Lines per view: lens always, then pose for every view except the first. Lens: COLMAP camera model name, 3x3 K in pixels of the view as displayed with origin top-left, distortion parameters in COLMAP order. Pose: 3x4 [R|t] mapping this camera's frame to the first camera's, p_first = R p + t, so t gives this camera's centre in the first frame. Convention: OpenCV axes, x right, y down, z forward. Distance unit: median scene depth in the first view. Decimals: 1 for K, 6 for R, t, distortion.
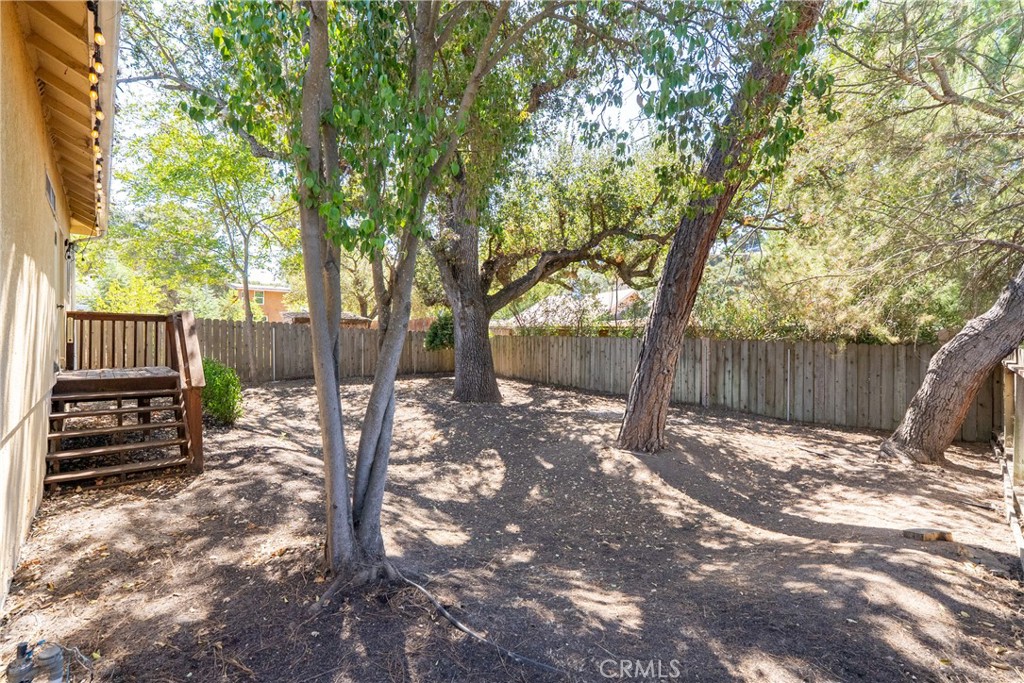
lens RADIAL K [[459.9, 0, 510.9], [0, 459.9, 336.7], [0, 0, 1]] dist [-0.005494, 0.001339]
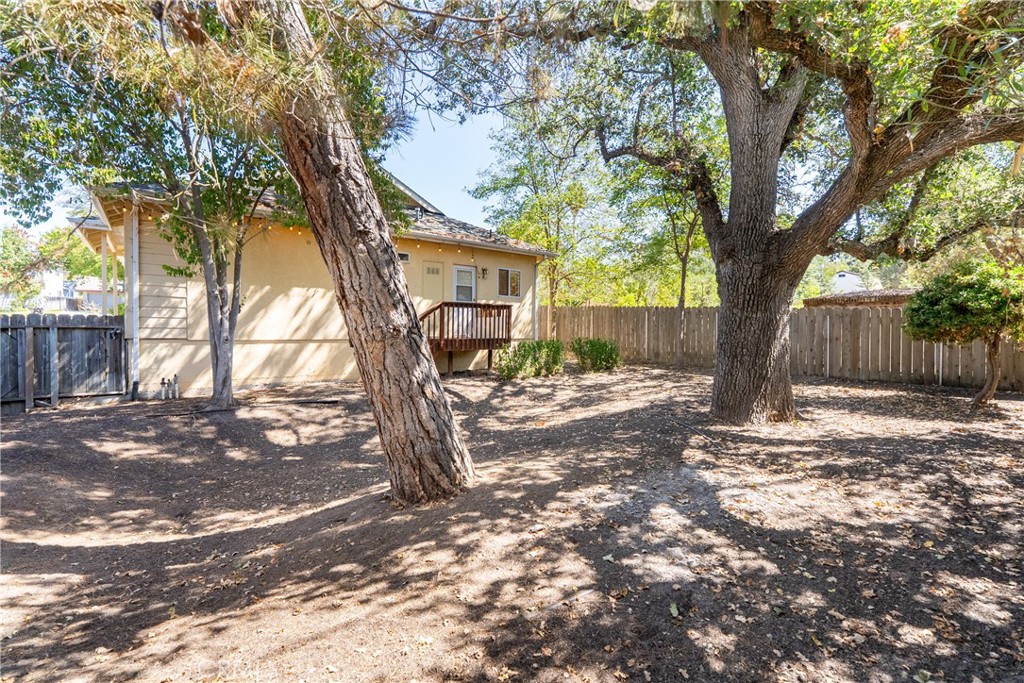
lens RADIAL K [[459.9, 0, 511.9], [0, 459.9, 338.8], [0, 0, 1]] dist [-0.005494, 0.001339]
pose [[-0.063958, 0.003018, -0.997948, 1.073046], [-0.005688, 0.999978, 0.003389, 0.078233], [0.997936, 0.005893, -0.063940, 1.494643]]
